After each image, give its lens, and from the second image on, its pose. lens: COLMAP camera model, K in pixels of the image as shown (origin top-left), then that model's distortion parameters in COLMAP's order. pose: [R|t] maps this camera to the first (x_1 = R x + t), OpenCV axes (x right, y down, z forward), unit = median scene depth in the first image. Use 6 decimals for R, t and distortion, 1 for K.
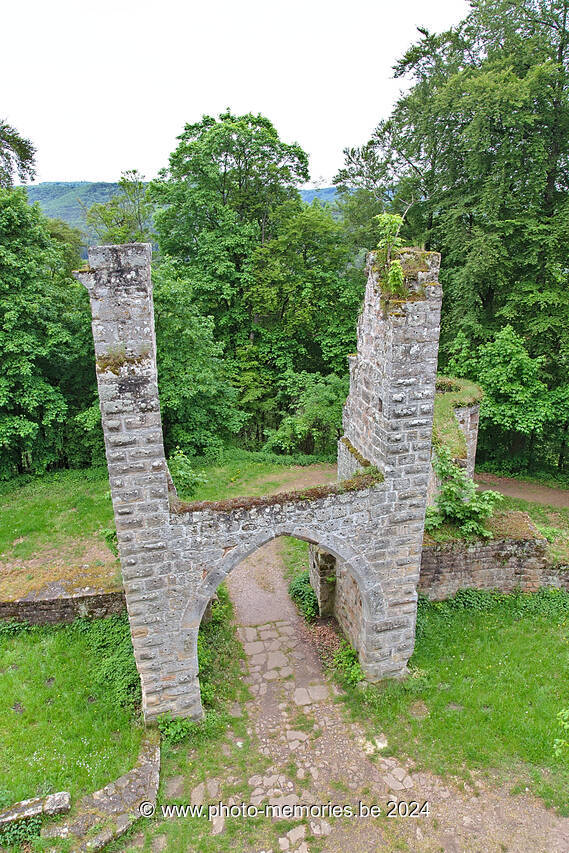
lens RADIAL K [[656.9, 0, 284.8], [0, 656.9, 424.8], [0, 0, 1]] dist [-0.006121, -0.001172]
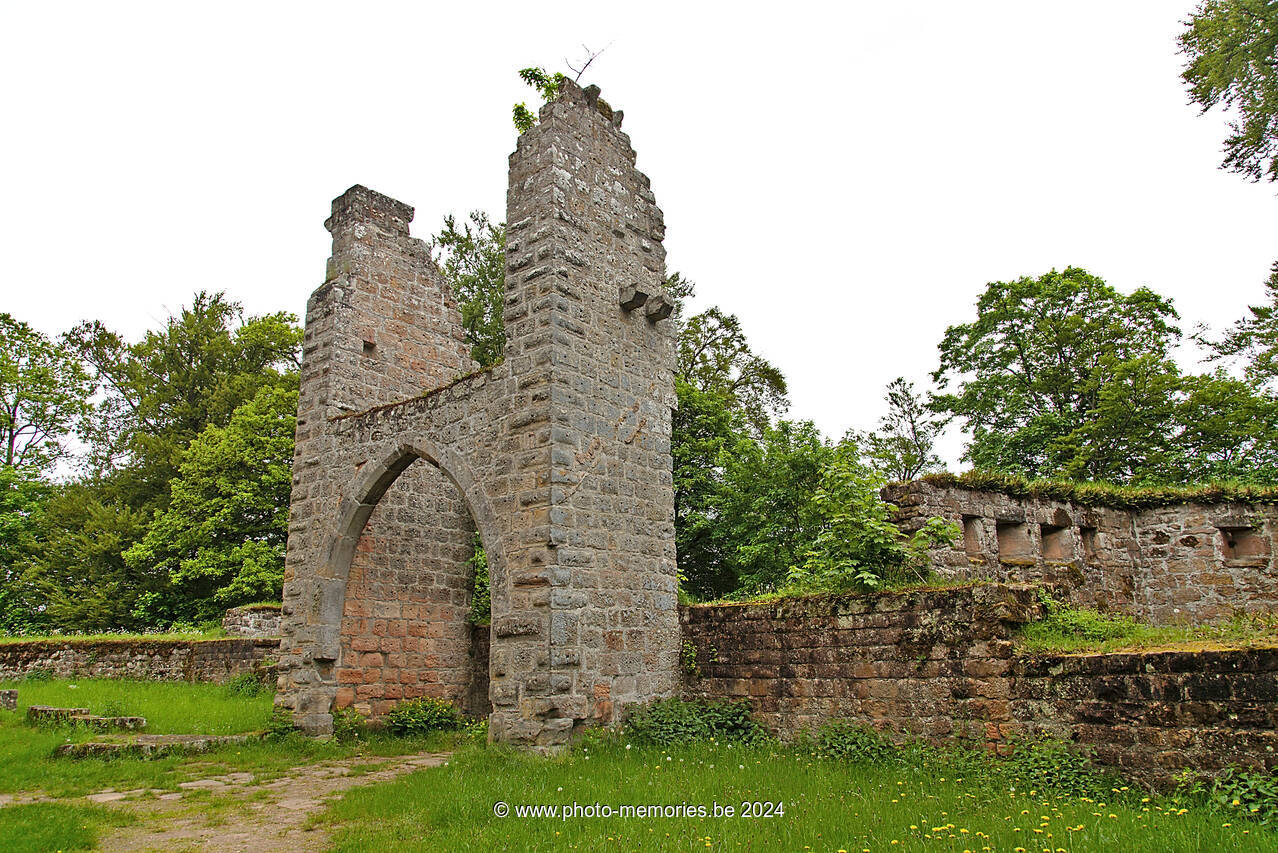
lens RADIAL K [[903.8, 0, 637.5], [0, 903.8, 427.0], [0, 0, 1]] dist [0.046423, 0.000315]
pose [[0.539930, -0.248708, -0.804127, 0.958053], [-0.297926, 0.837034, -0.458927, 0.526031], [0.787220, 0.487359, 0.377843, 0.756421]]
